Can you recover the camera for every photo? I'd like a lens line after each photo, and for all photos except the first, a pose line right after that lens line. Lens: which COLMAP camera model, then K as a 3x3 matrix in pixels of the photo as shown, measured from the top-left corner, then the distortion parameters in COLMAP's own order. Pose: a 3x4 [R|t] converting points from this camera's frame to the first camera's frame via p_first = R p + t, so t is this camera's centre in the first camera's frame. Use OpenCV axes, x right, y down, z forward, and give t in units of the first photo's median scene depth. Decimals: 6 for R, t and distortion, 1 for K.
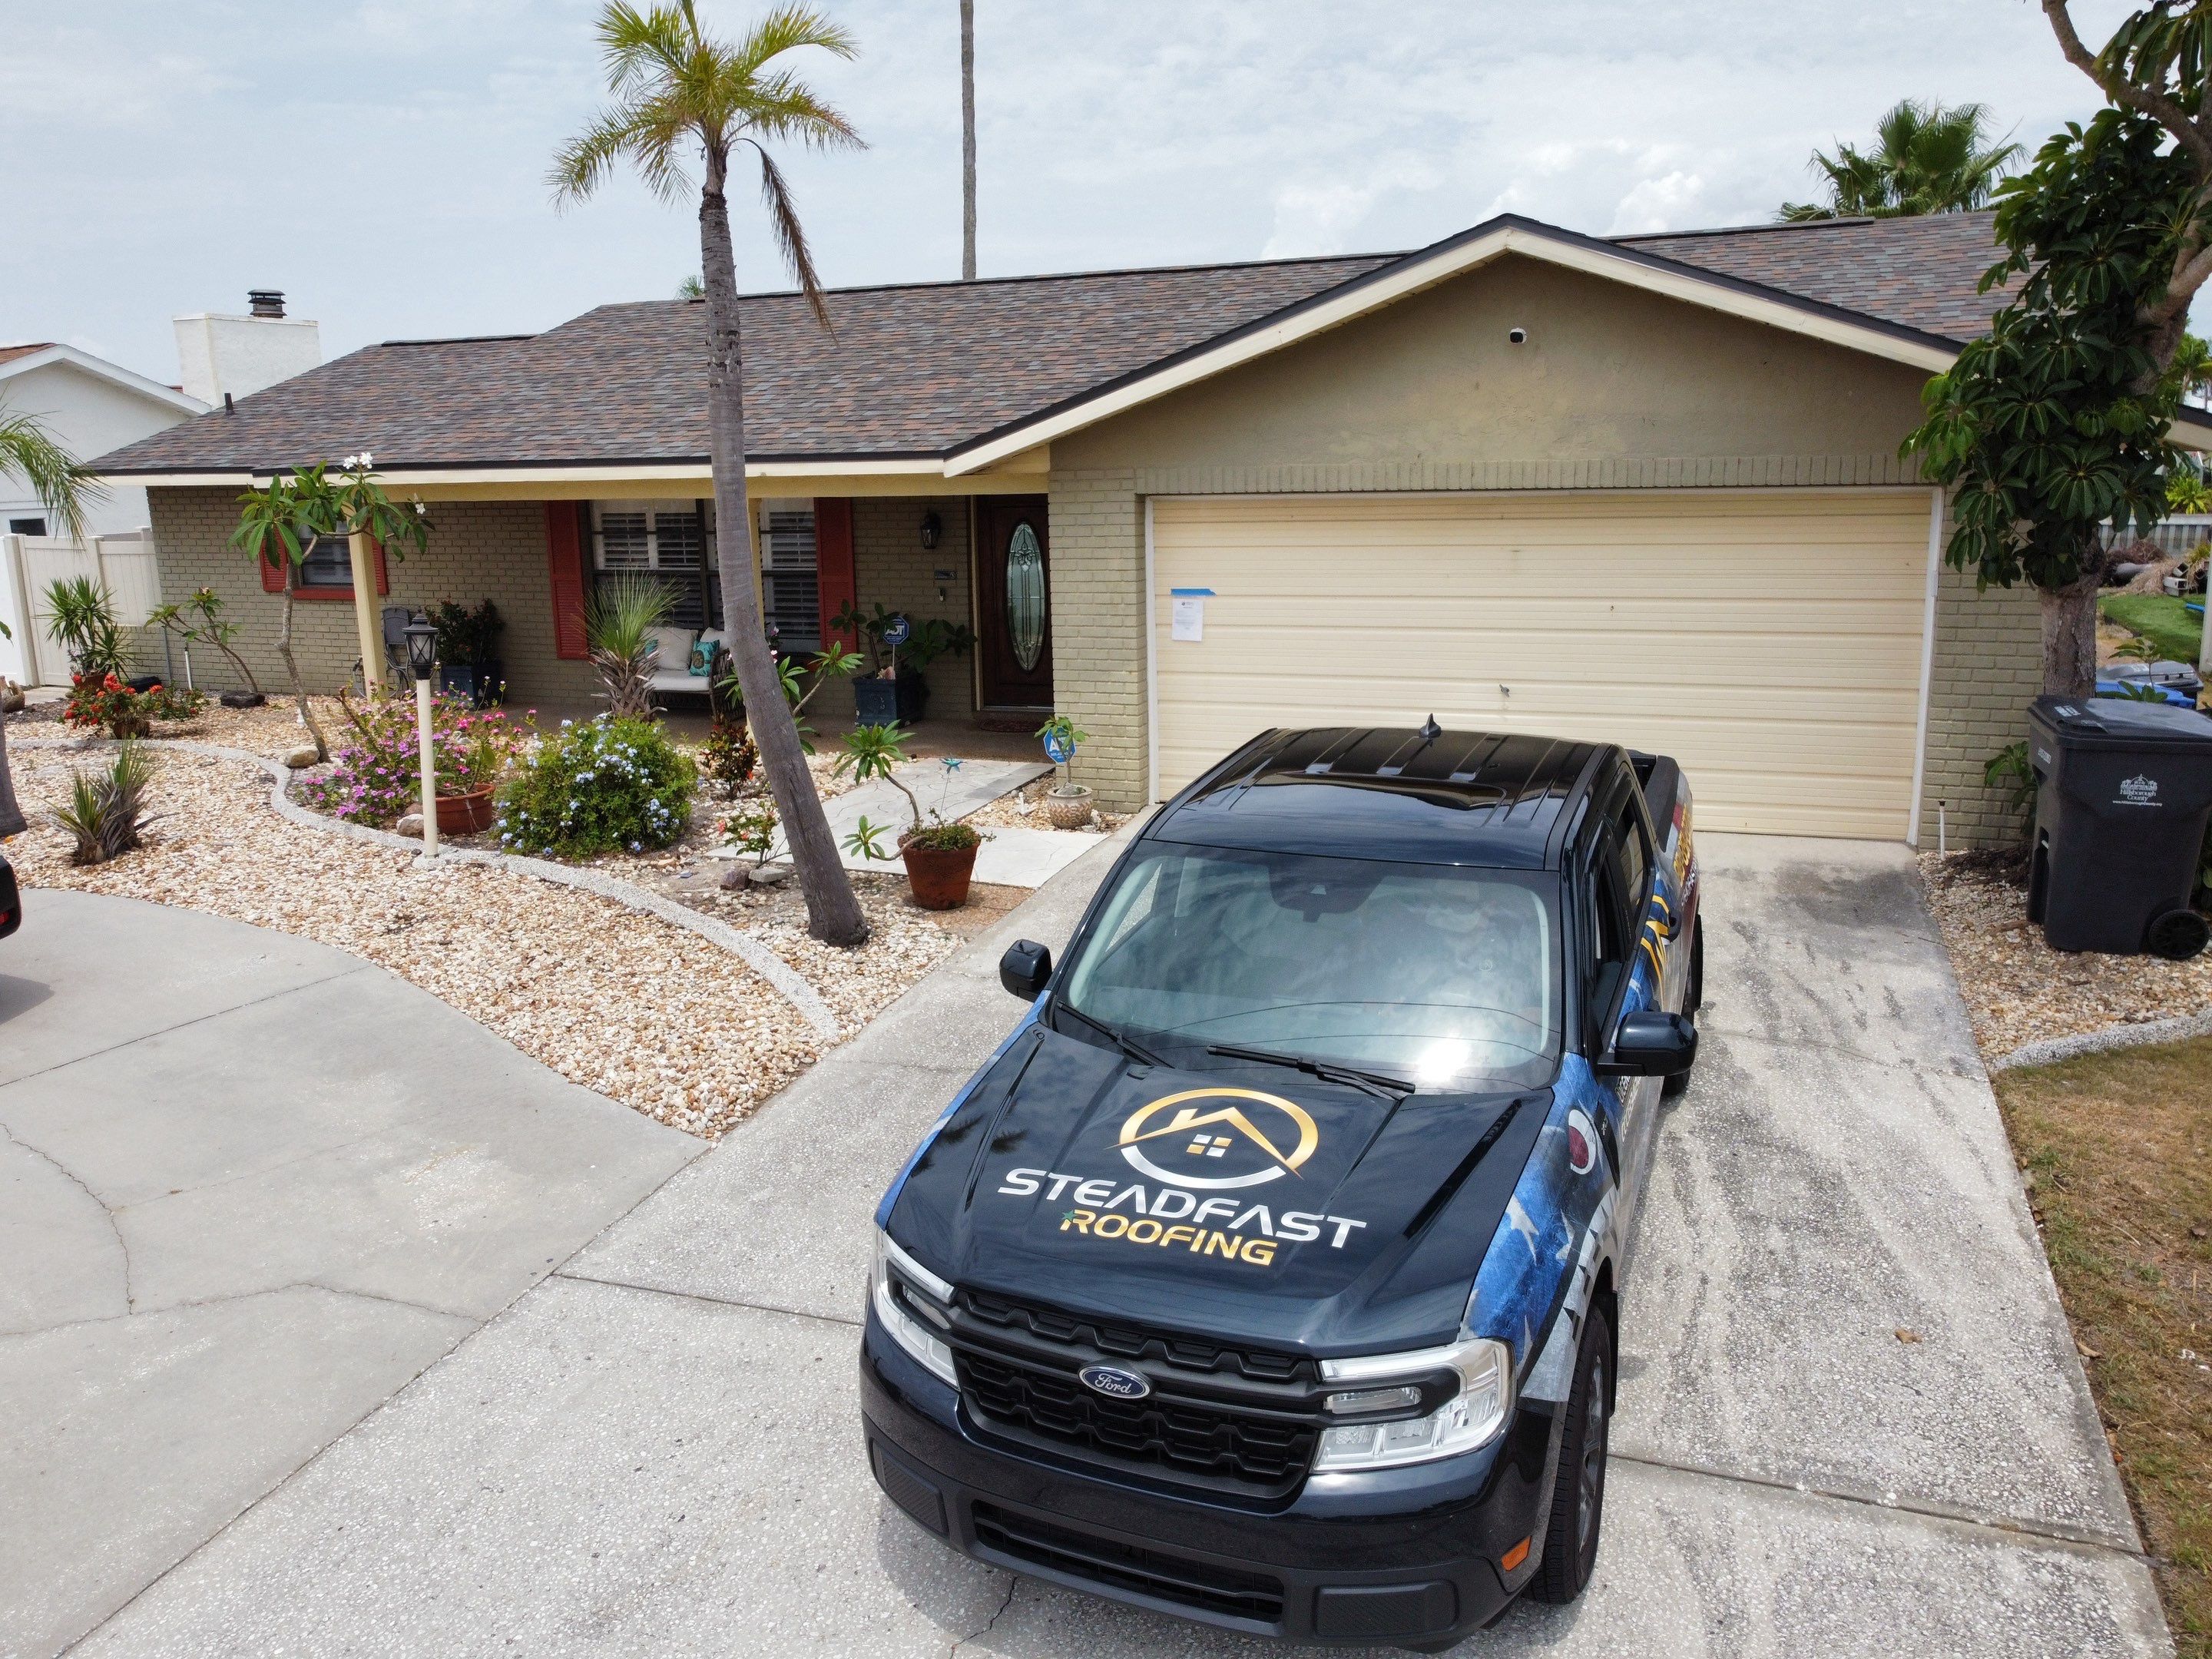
lens RADIAL K [[1707.2, 0, 1069.5], [0, 1707.2, 778.6], [0, 0, 1]] dist [0.000605, -0.003005]
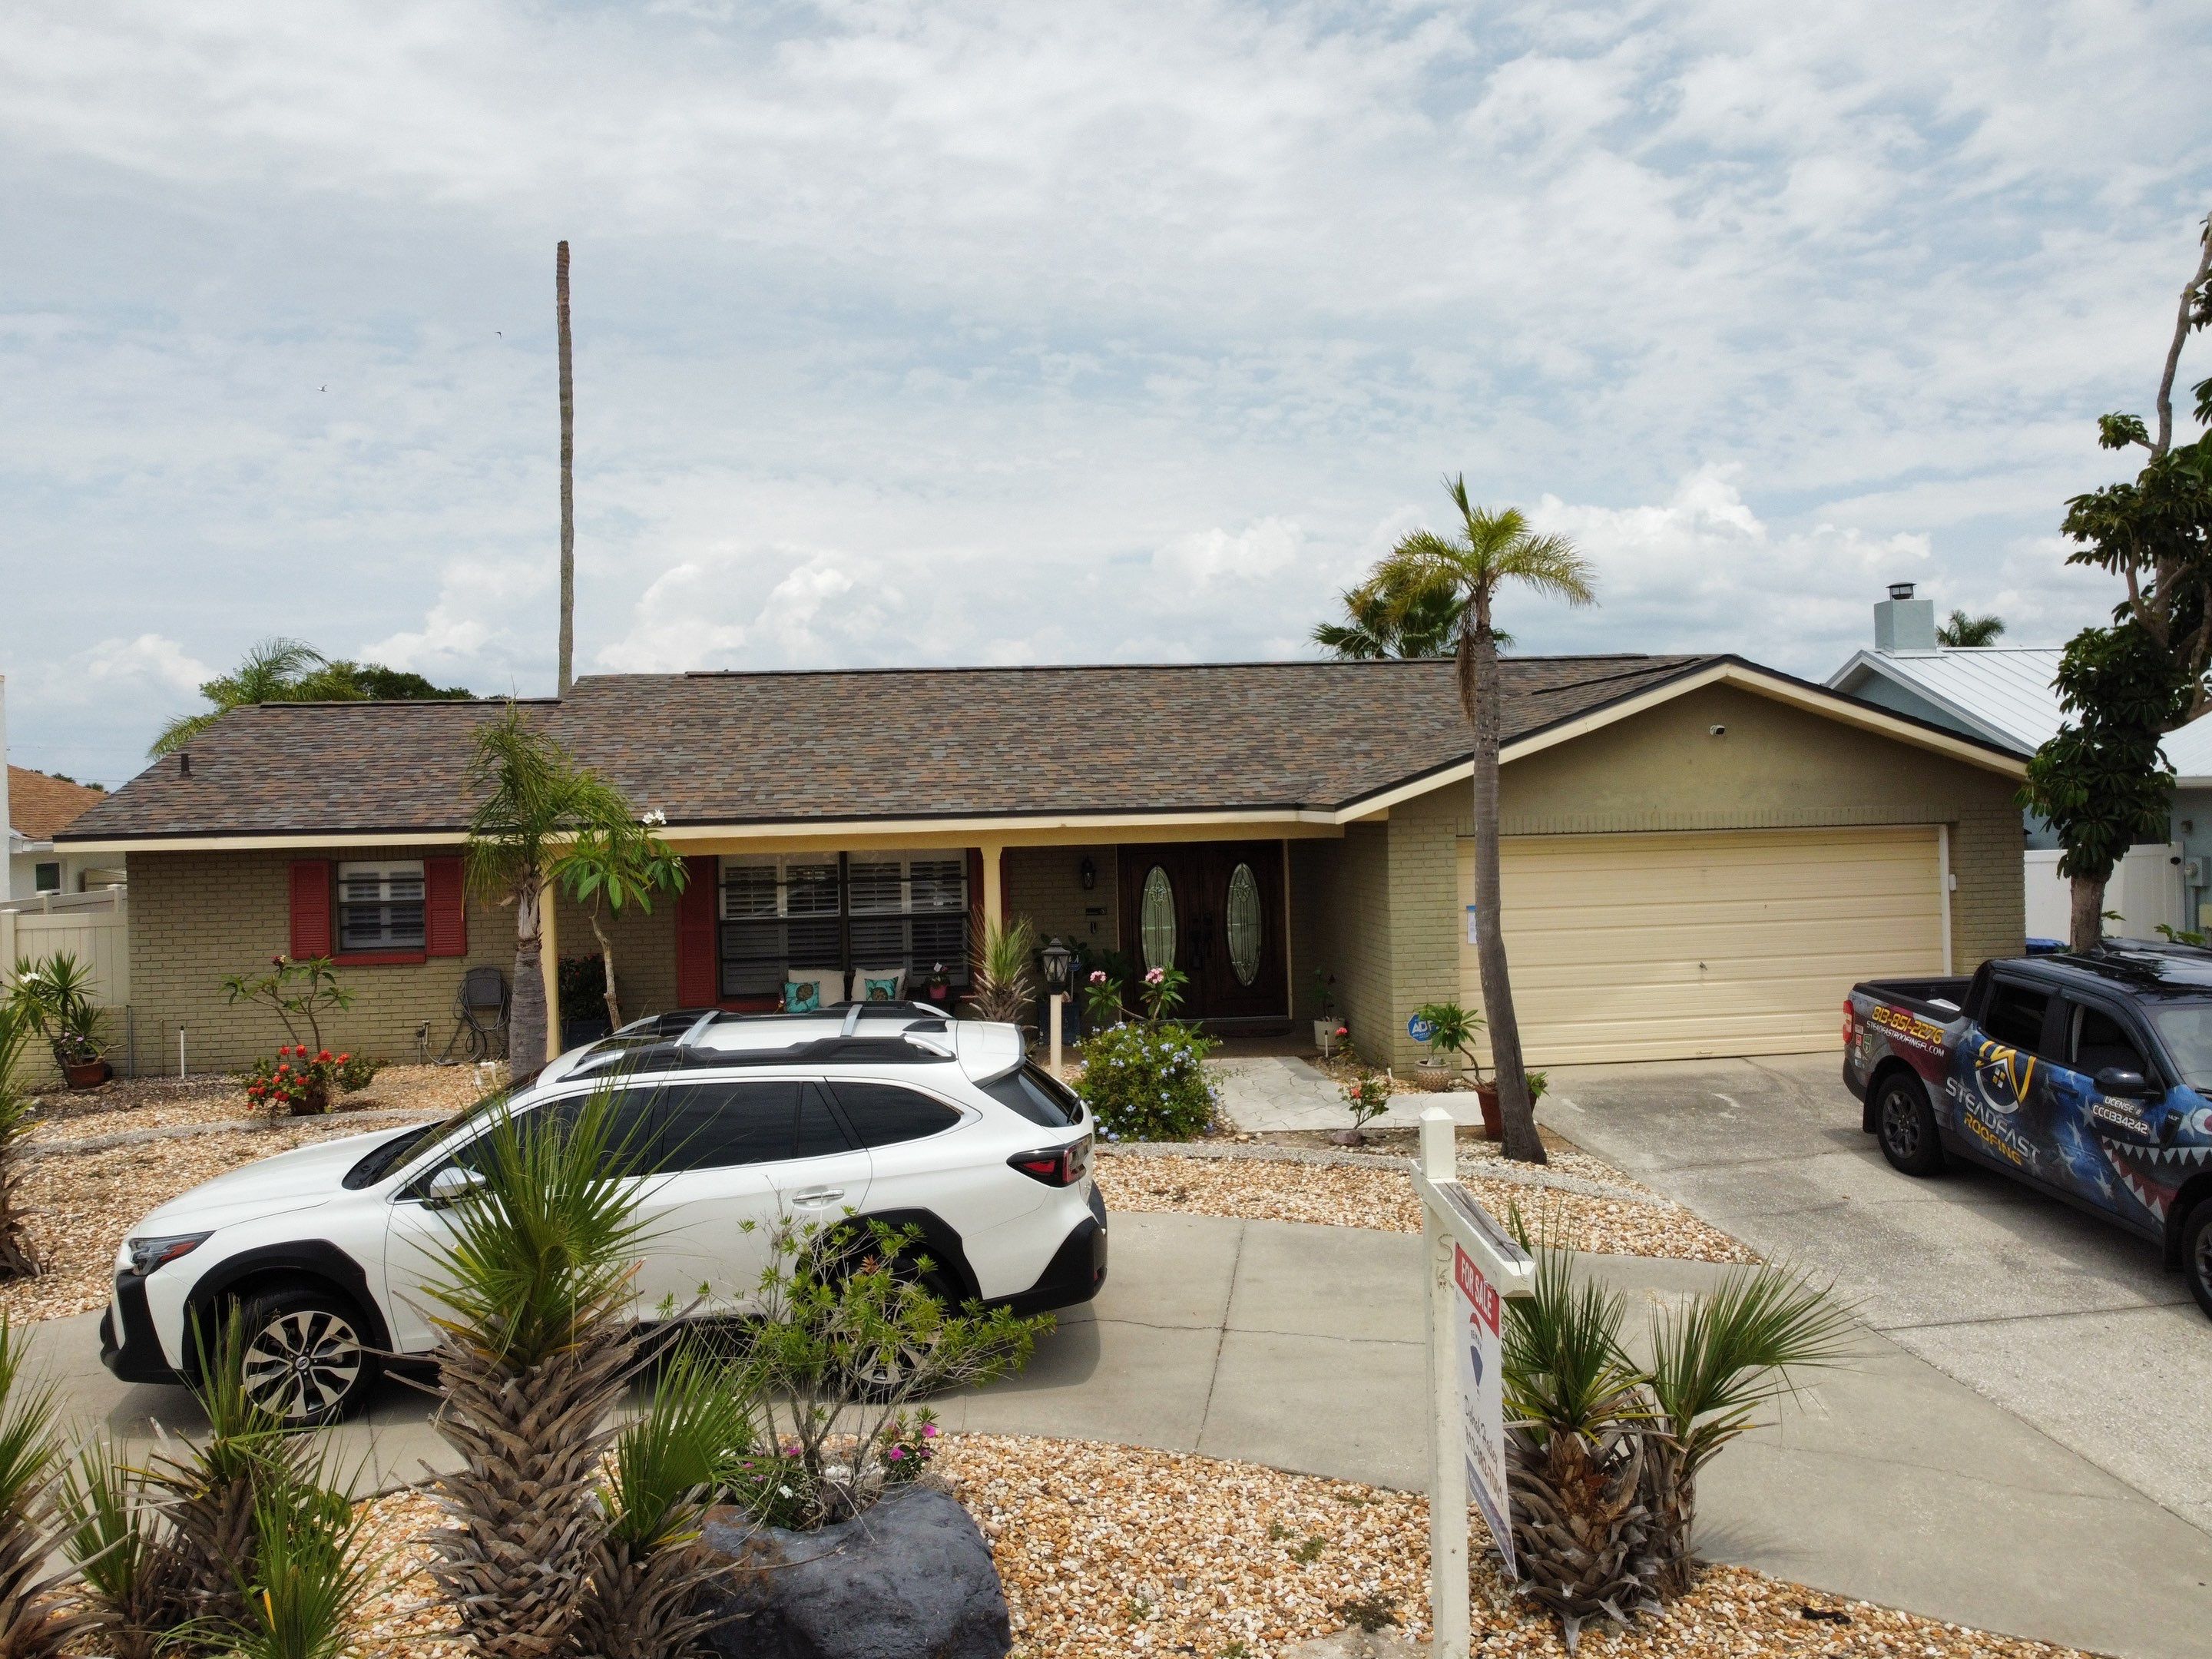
lens RADIAL K [[1710.0, 0, 1067.6], [0, 1710.0, 774.7], [0, 0, 1]] dist [0.001600, -0.002437]
pose [[0.882866, 0.009334, 0.469532, -0.966131], [0.092882, 0.976582, -0.194061, 0.023273], [-0.460348, 0.214941, 0.861325, -0.044223]]
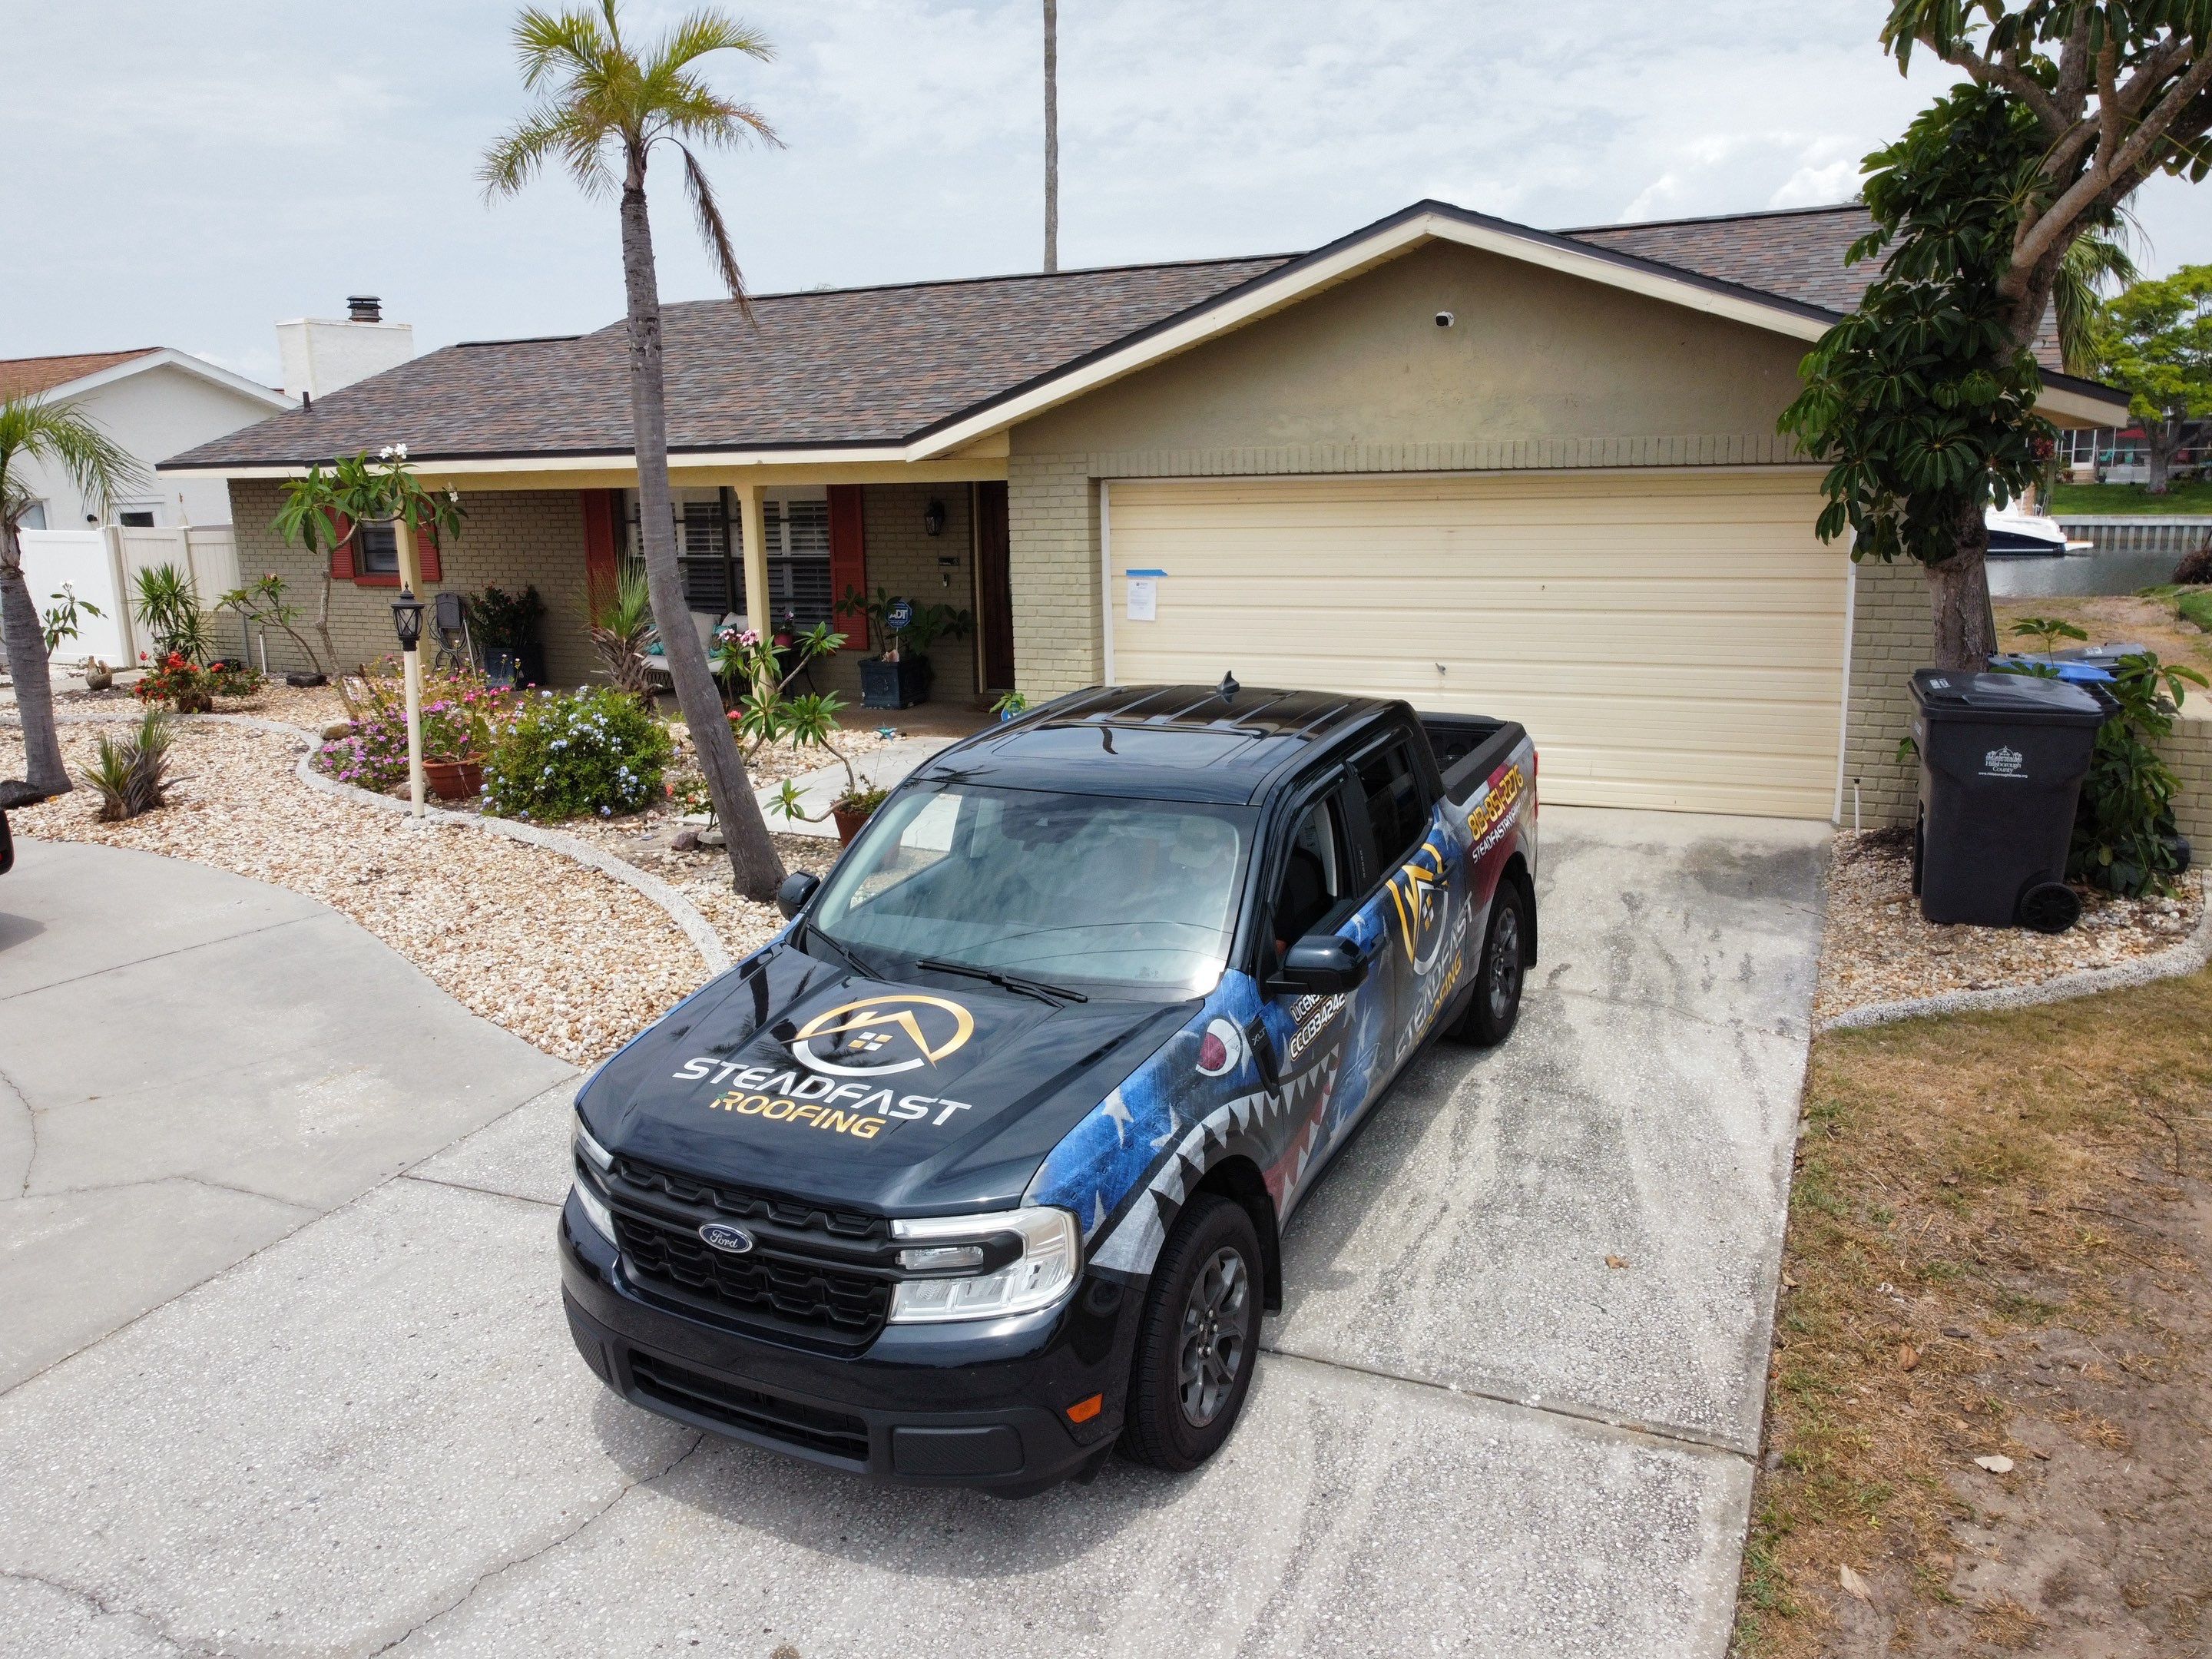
lens RADIAL K [[1710.0, 0, 1067.6], [0, 1710.0, 774.7], [0, 0, 1]] dist [0.001600, -0.002437]
pose [[0.996842, 0.012062, -0.078492, 0.121037], [-0.012444, 0.999913, -0.004388, 0.019760], [0.078433, 0.005351, 0.996905, -0.034201]]
